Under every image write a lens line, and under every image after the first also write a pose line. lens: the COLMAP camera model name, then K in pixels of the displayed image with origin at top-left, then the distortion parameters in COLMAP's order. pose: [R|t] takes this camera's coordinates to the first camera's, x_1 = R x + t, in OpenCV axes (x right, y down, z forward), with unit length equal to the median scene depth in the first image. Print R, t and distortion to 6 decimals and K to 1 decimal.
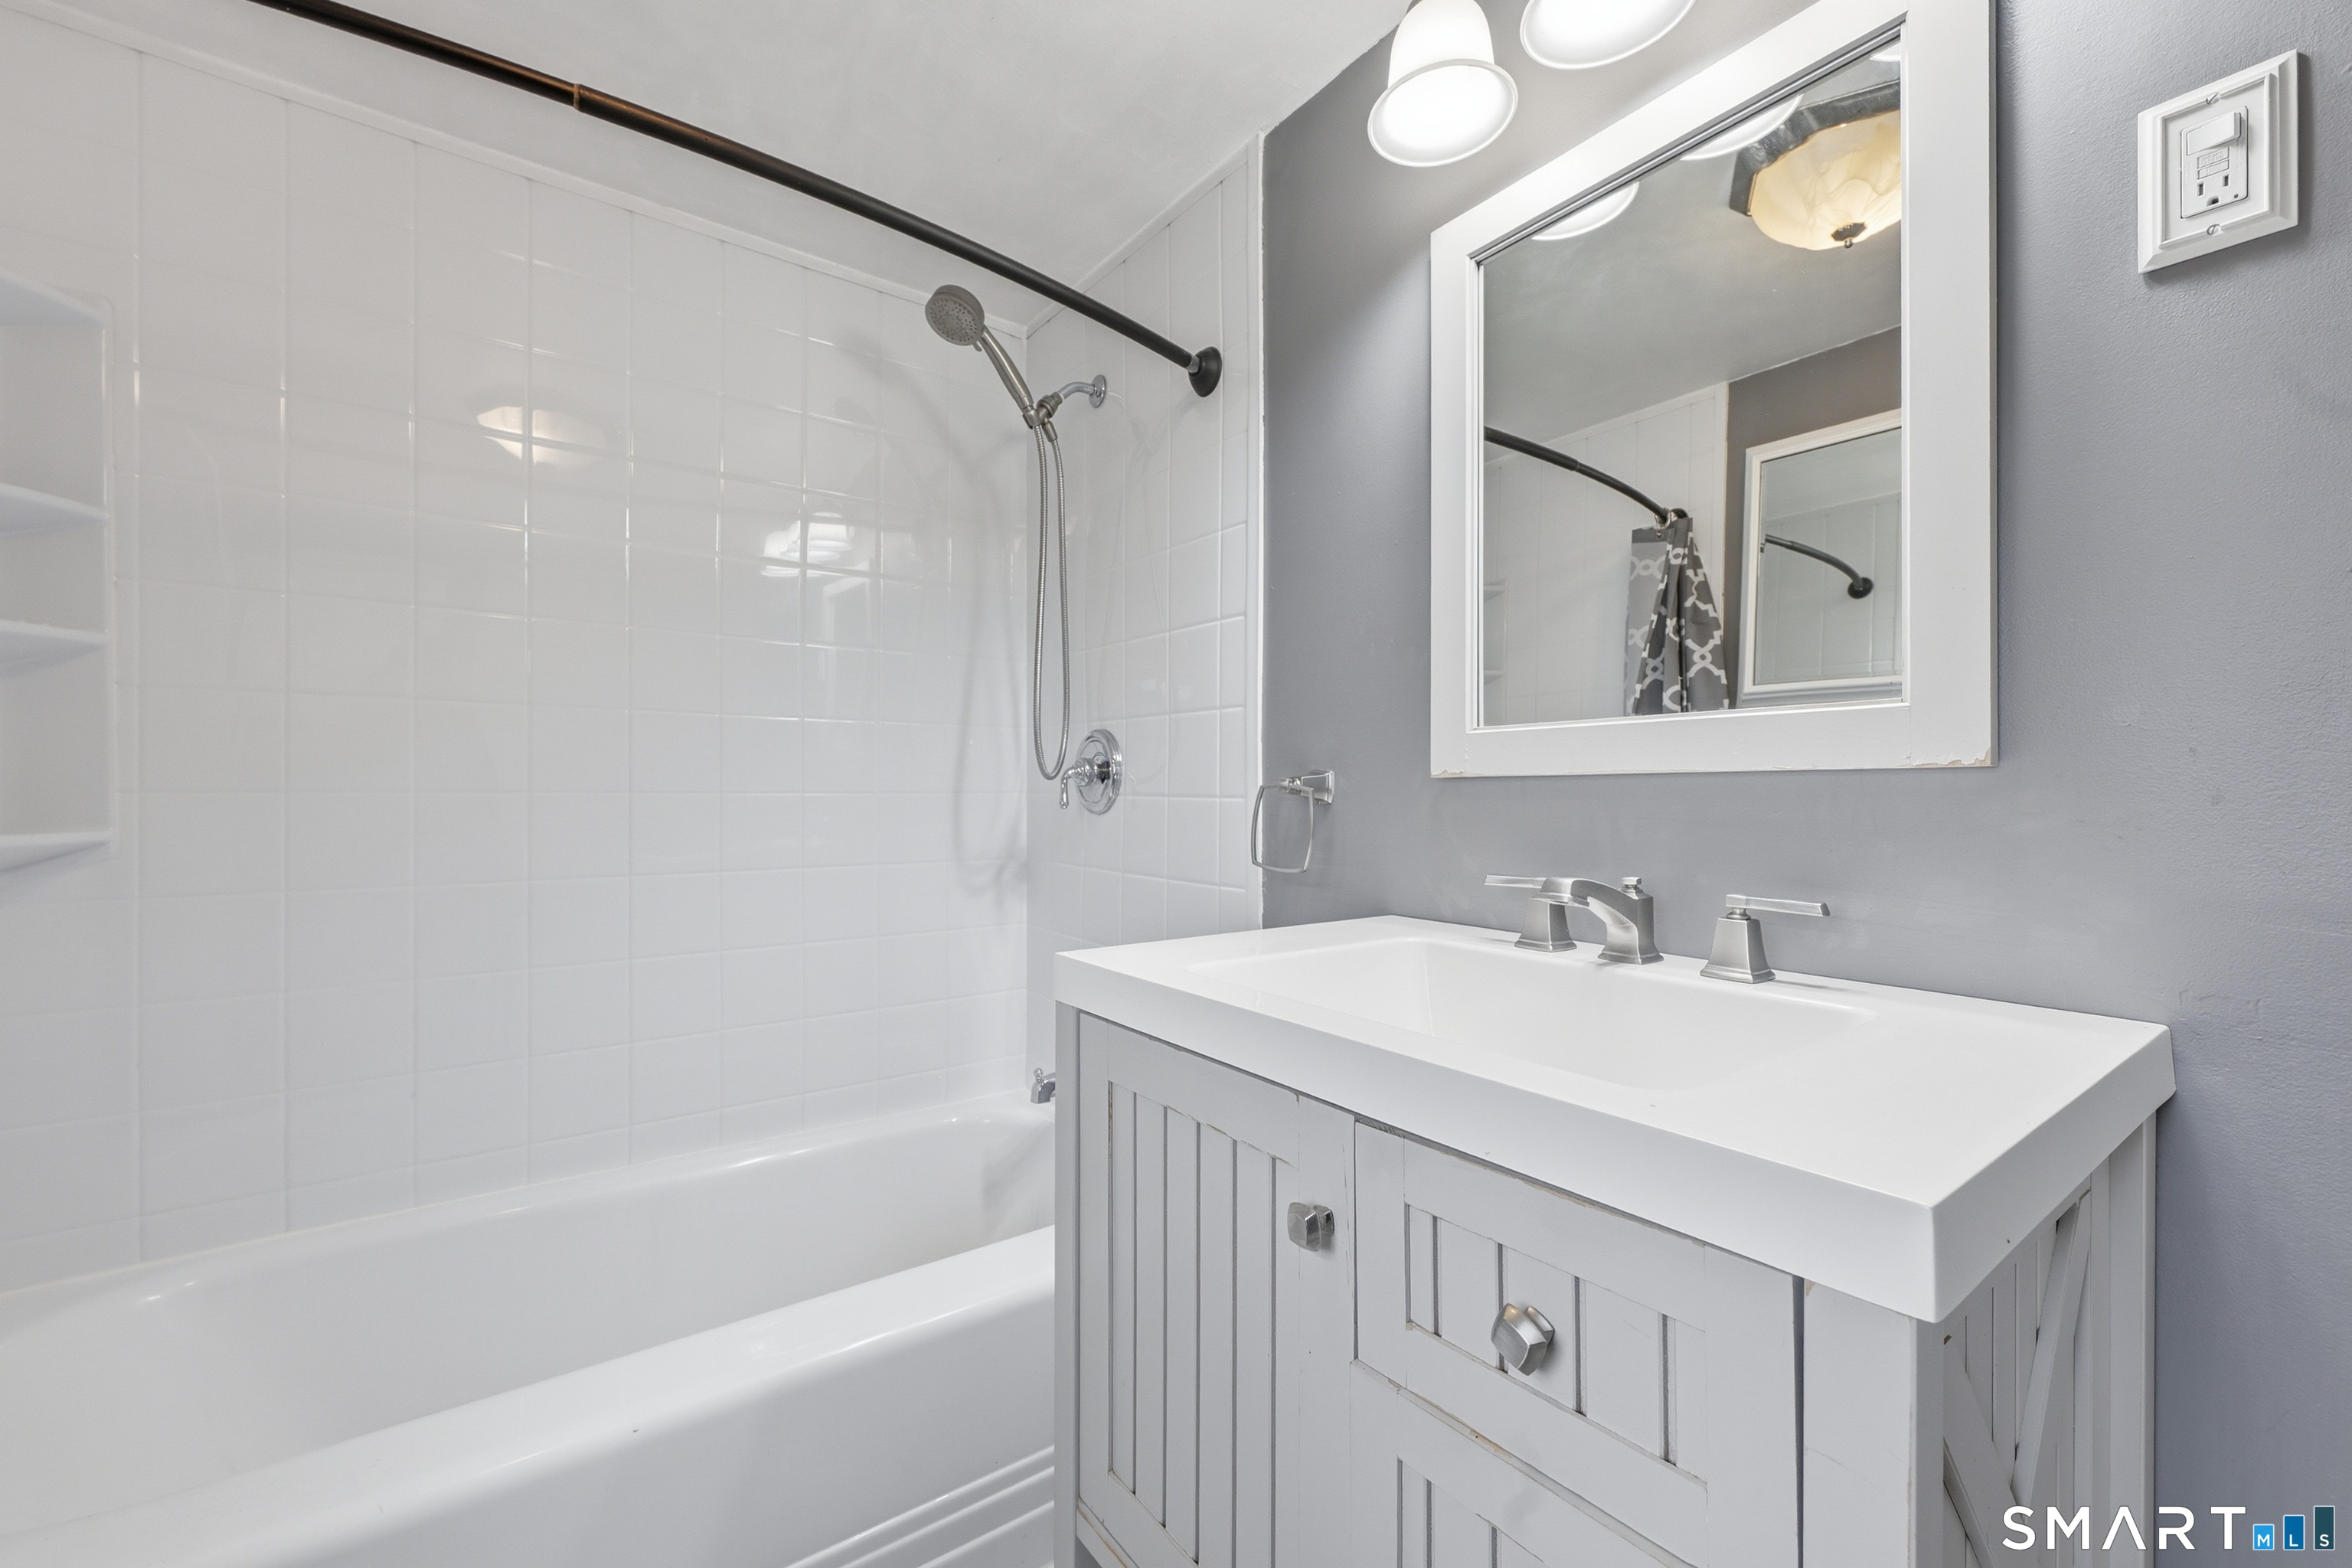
lens RADIAL K [[948.6, 0, 1182.1], [0, 948.6, 781.8], [0, 0, 1]] dist [-0.000177, -0.000045]
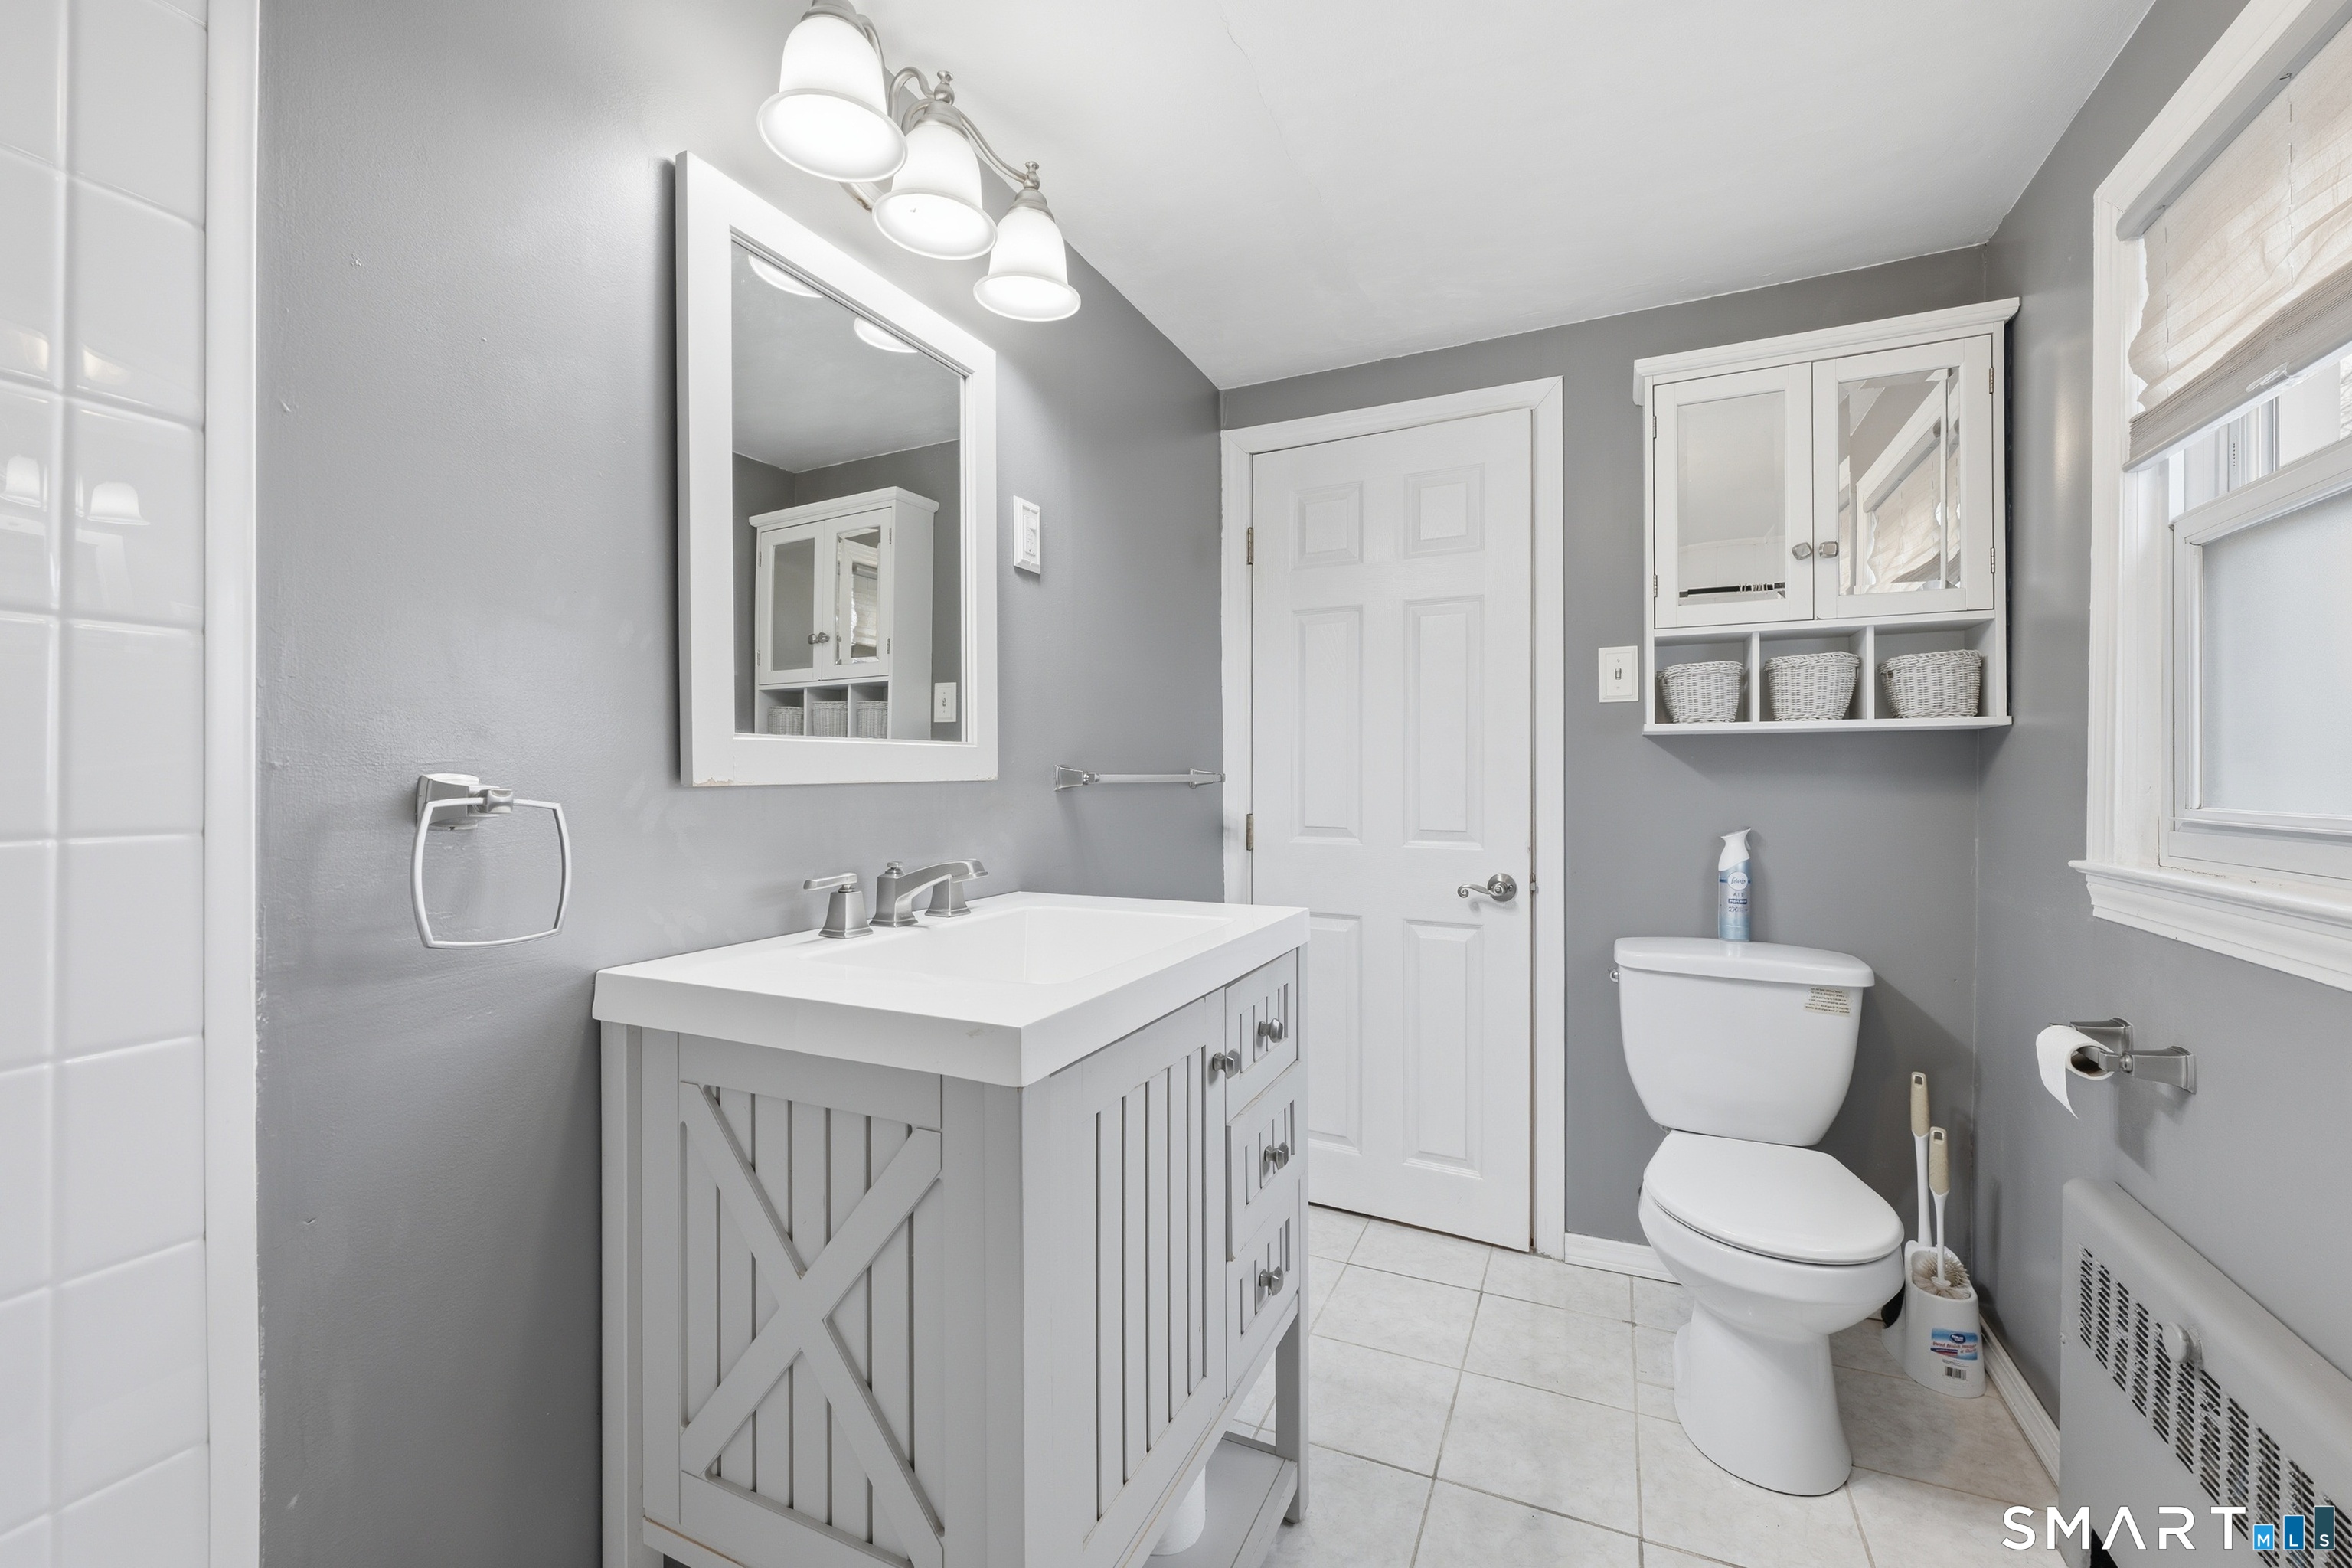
lens RADIAL K [[948.6, 0, 1182.1], [0, 948.6, 781.8], [0, 0, 1]] dist [-0.000177, -0.000045]
pose [[-0.479974, -0.001487, 0.877281, -0.751848], [0.000770, 0.999997, 0.002116, -0.011035], [-0.877282, 0.001691, -0.479972, 1.094857]]
